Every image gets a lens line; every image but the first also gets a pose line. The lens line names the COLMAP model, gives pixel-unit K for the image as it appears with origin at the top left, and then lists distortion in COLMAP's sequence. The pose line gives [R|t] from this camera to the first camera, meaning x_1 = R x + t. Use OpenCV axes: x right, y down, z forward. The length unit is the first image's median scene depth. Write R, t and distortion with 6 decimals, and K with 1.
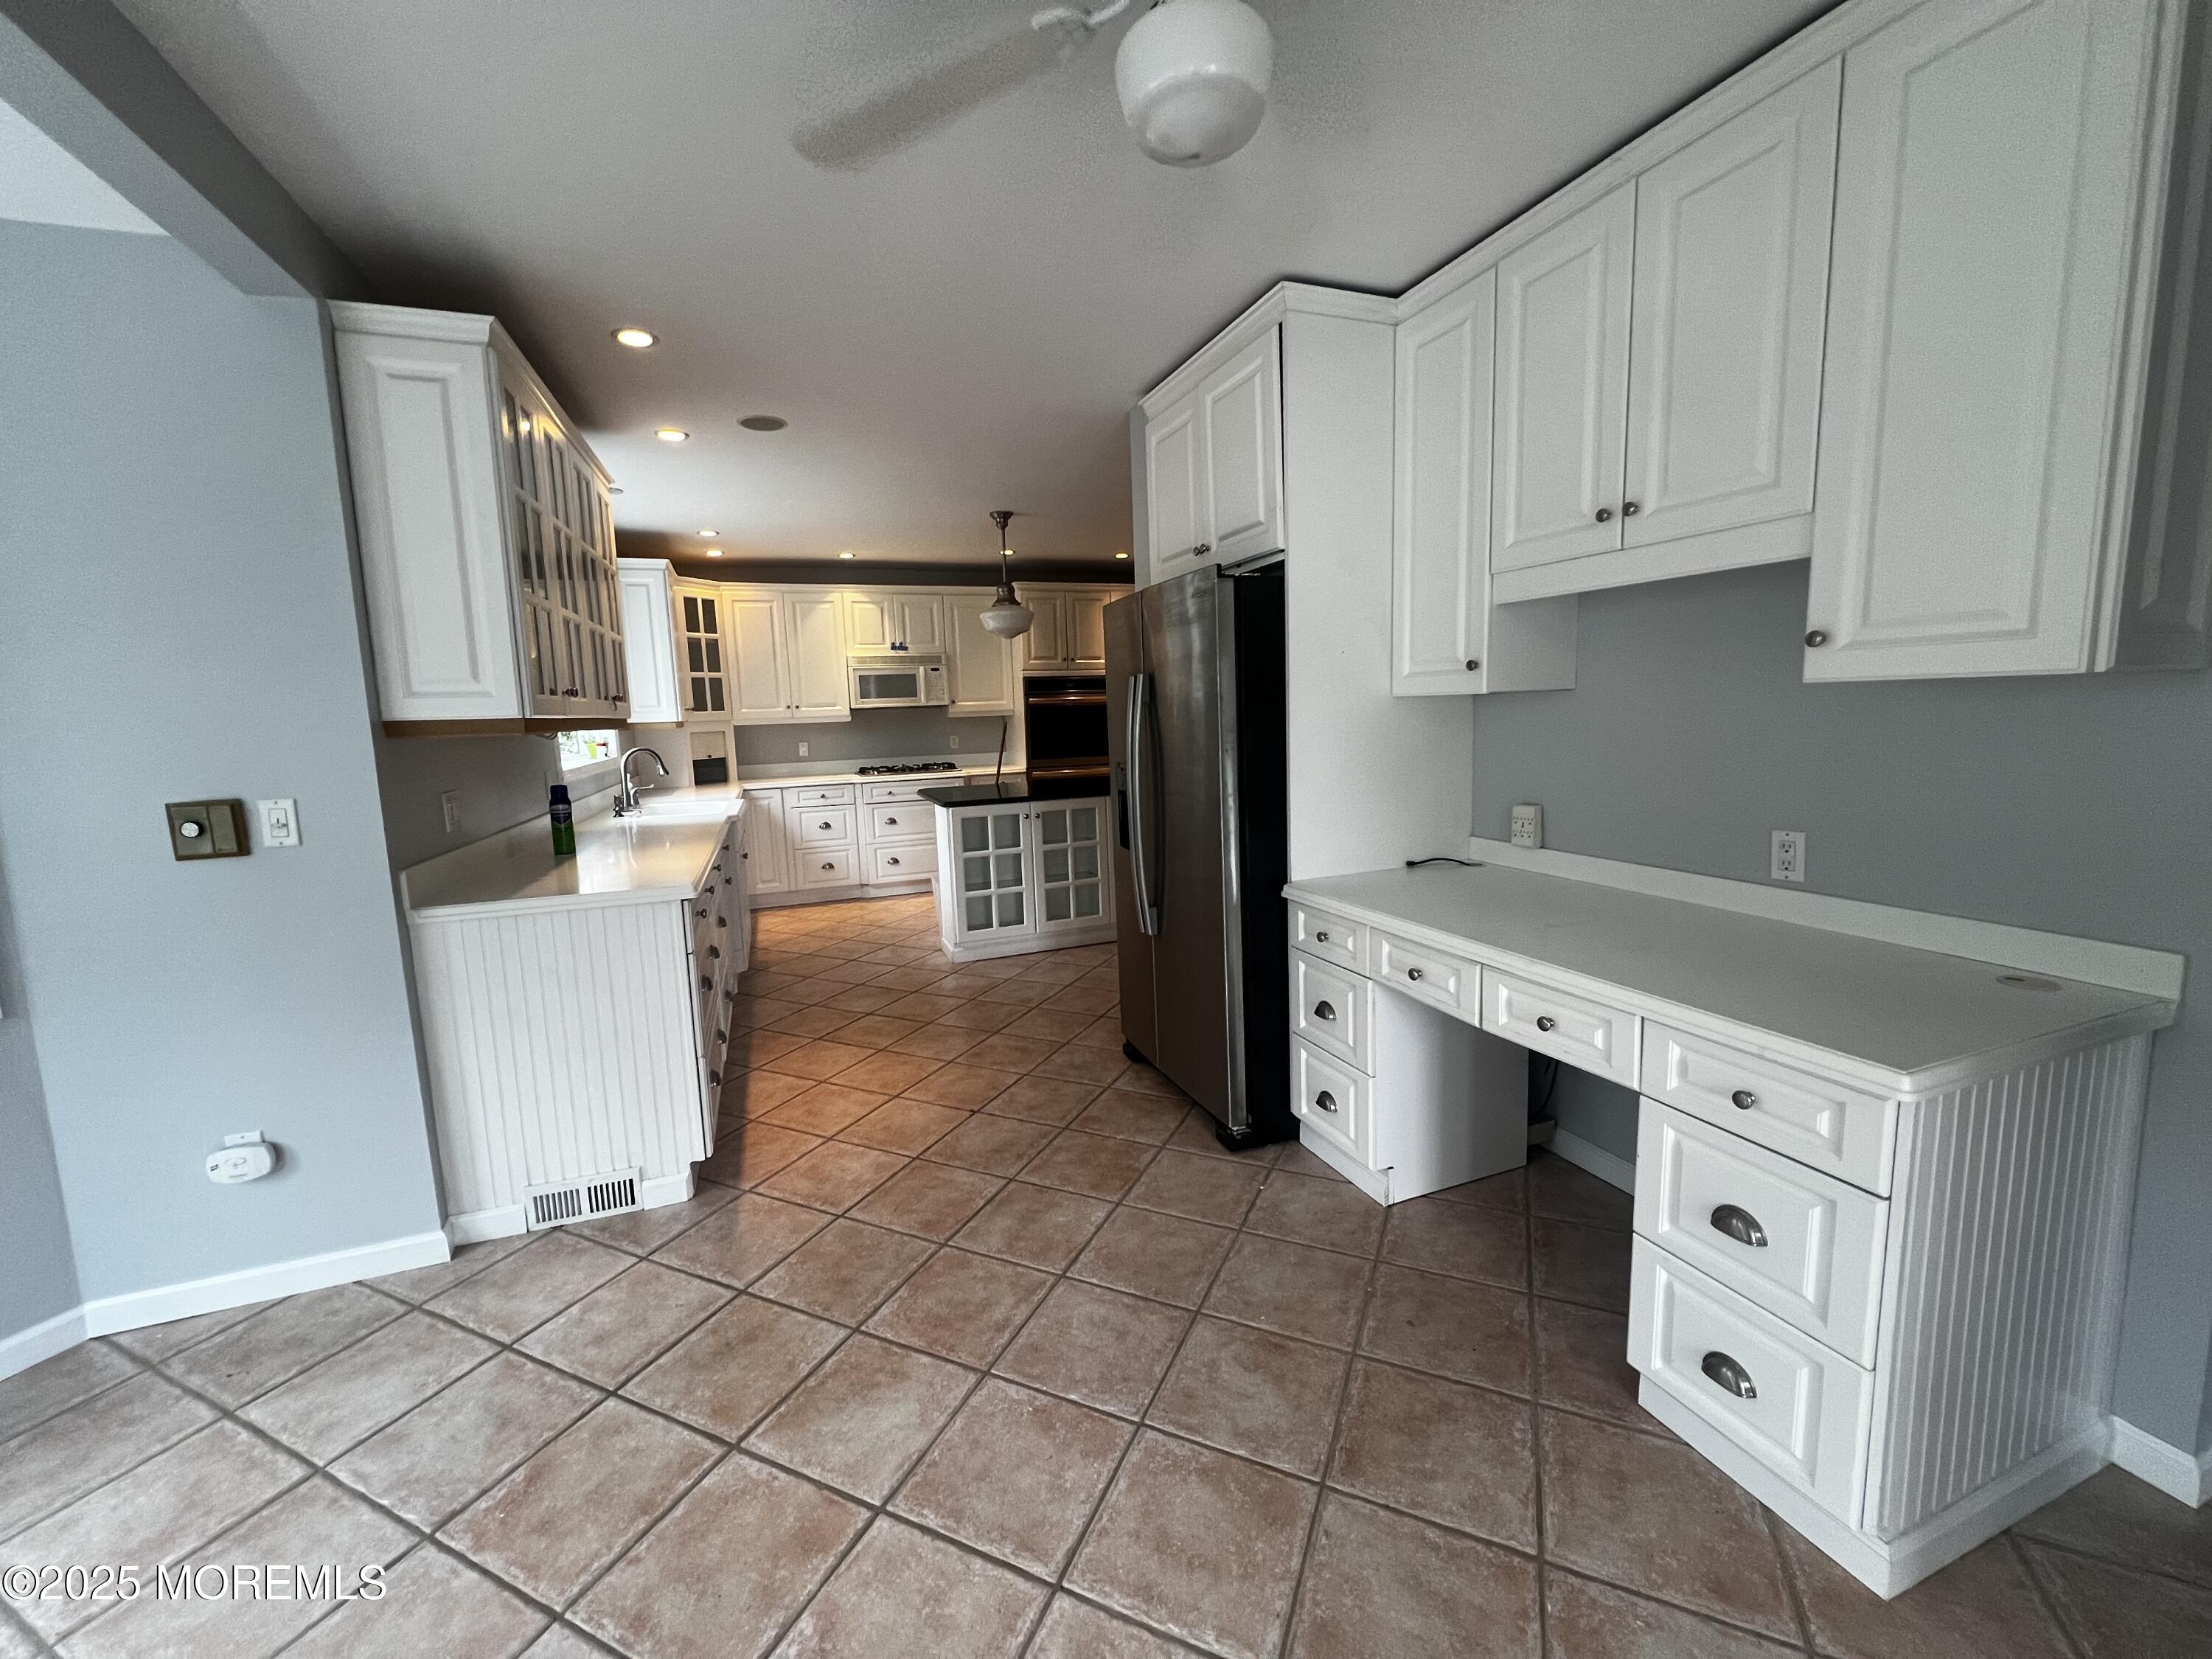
lens RADIAL K [[883.7, 0, 1104.2], [0, 883.7, 824.6], [0, 0, 1]] dist [-0.001485, 0.000004]
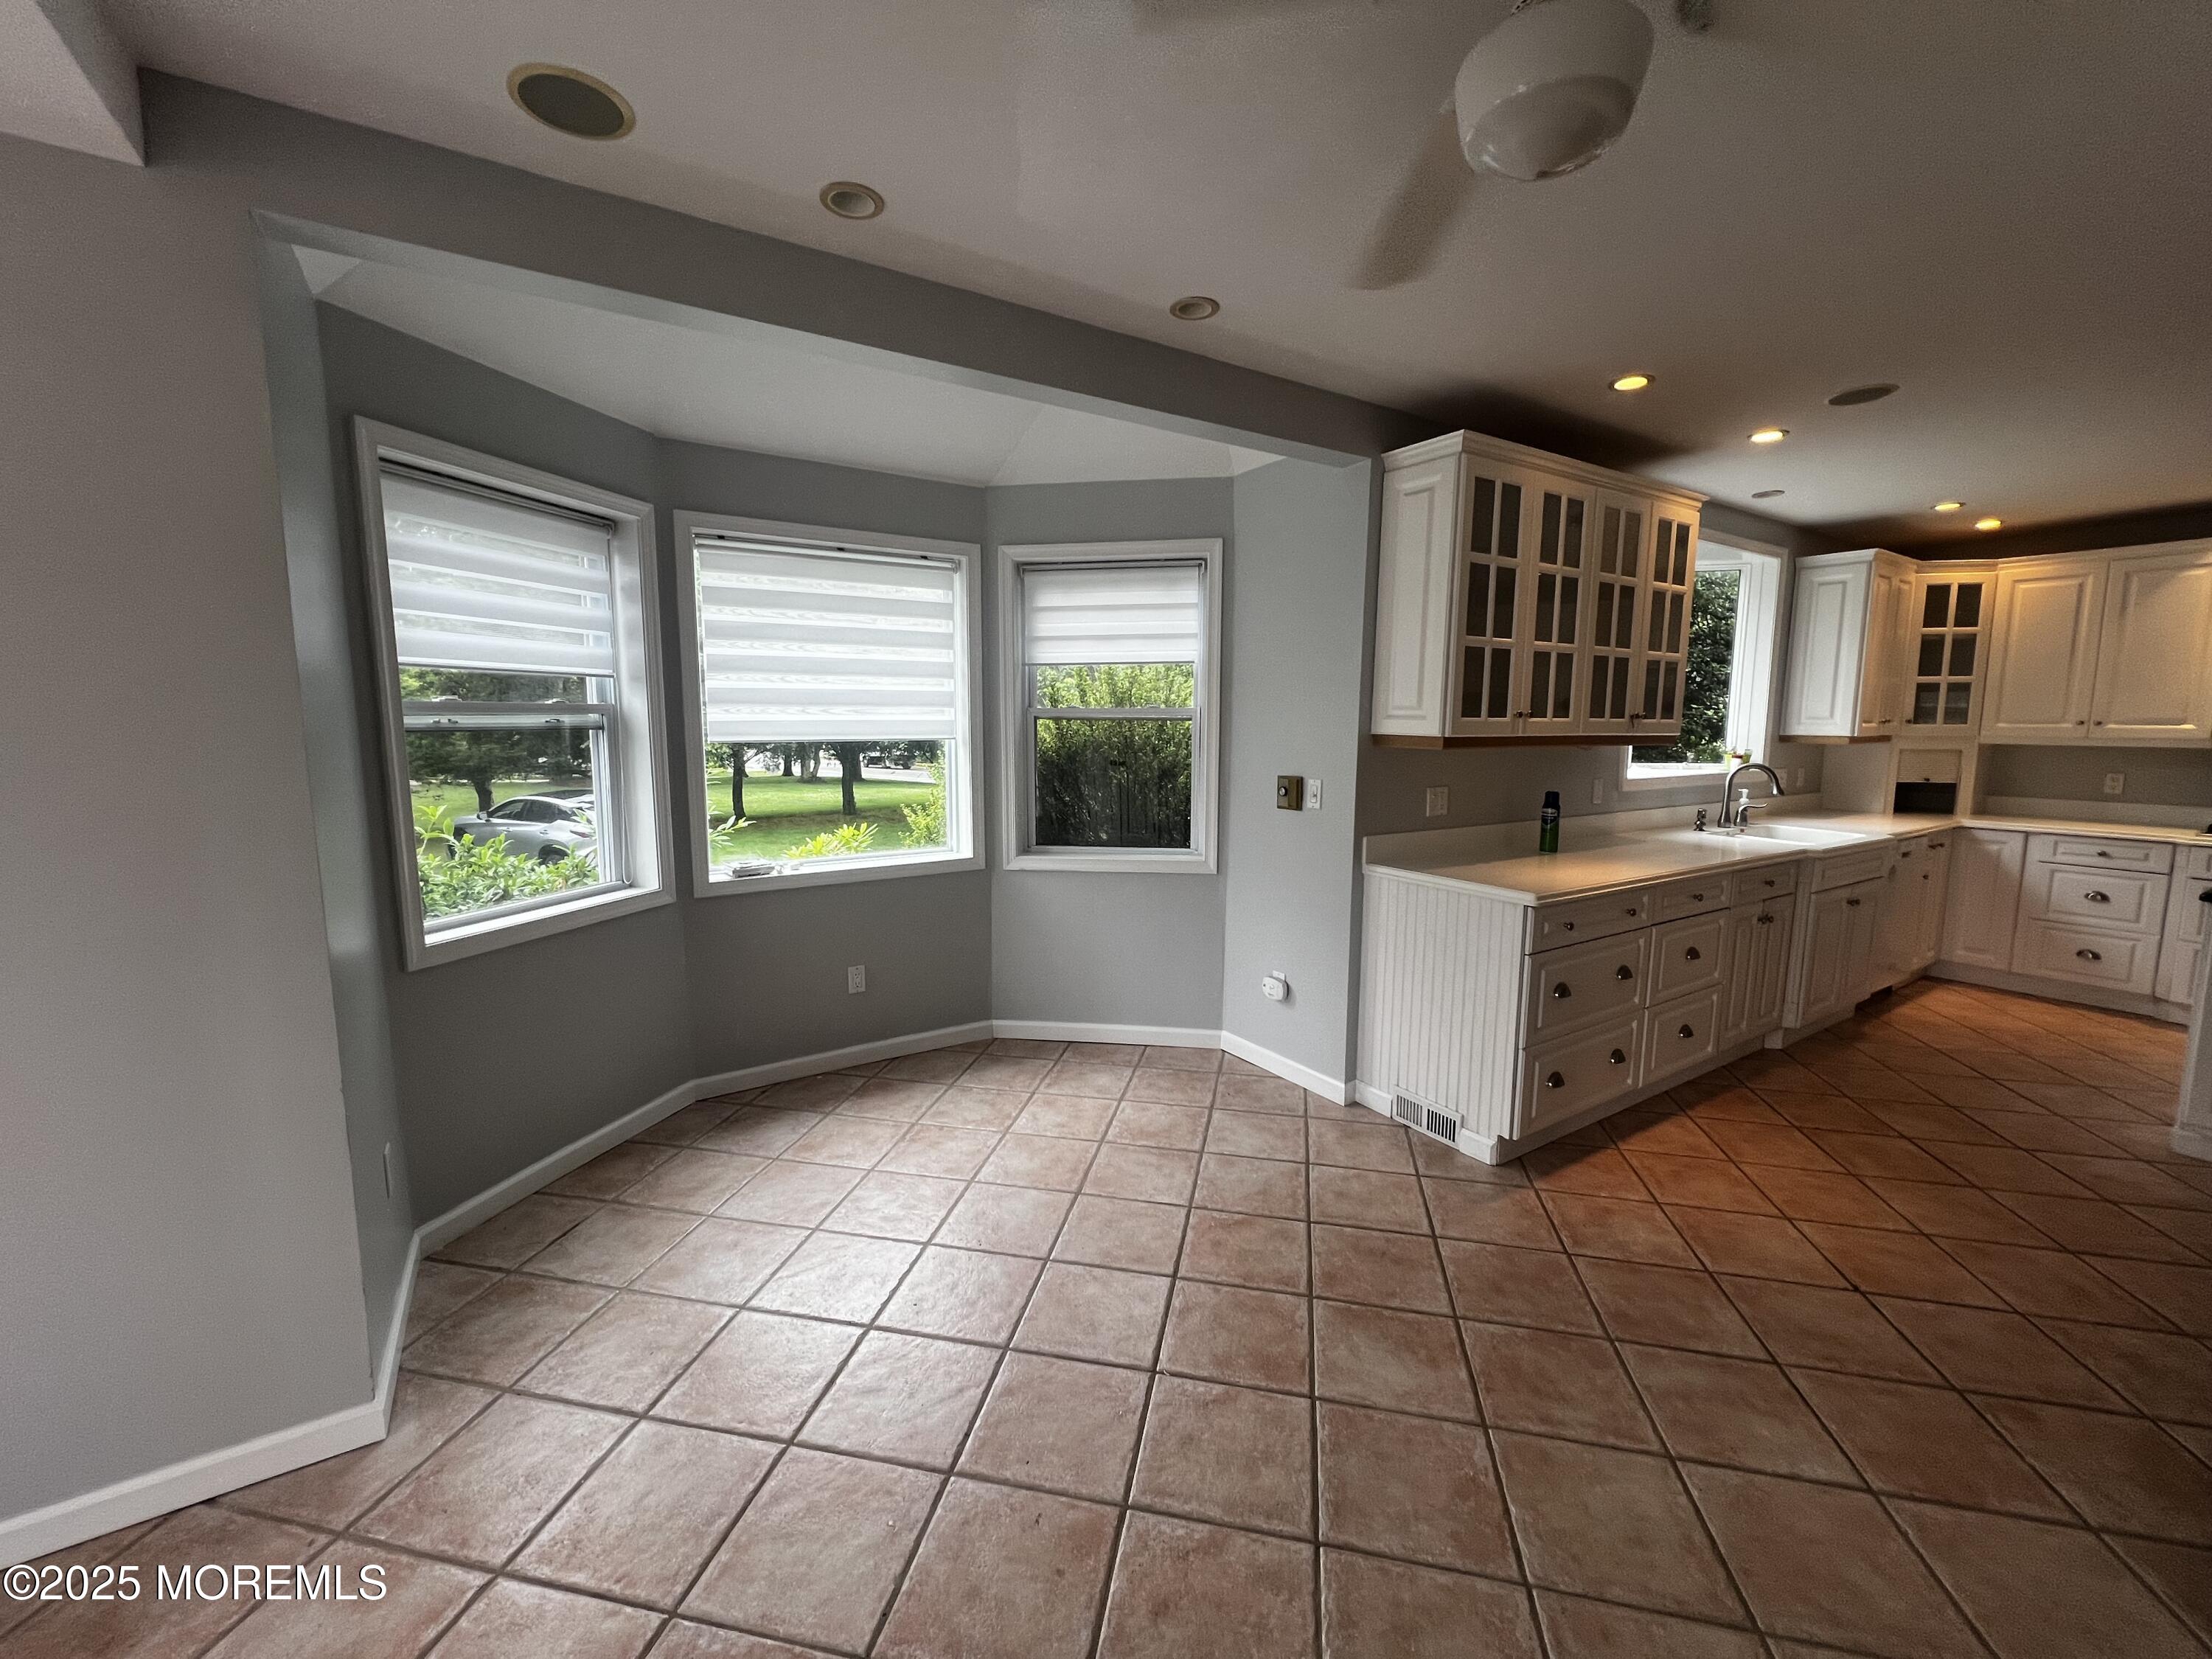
lens RADIAL K [[897.5, 0, 1106.0], [0, 897.5, 829.5], [0, 0, 1]] dist [0.000463, 0.000318]
pose [[0.210738, 0.156796, -0.964886, 0.537297], [-0.141183, 0.981586, 0.128674, -0.088126], [0.967294, 0.109109, 0.228994, 0.238116]]
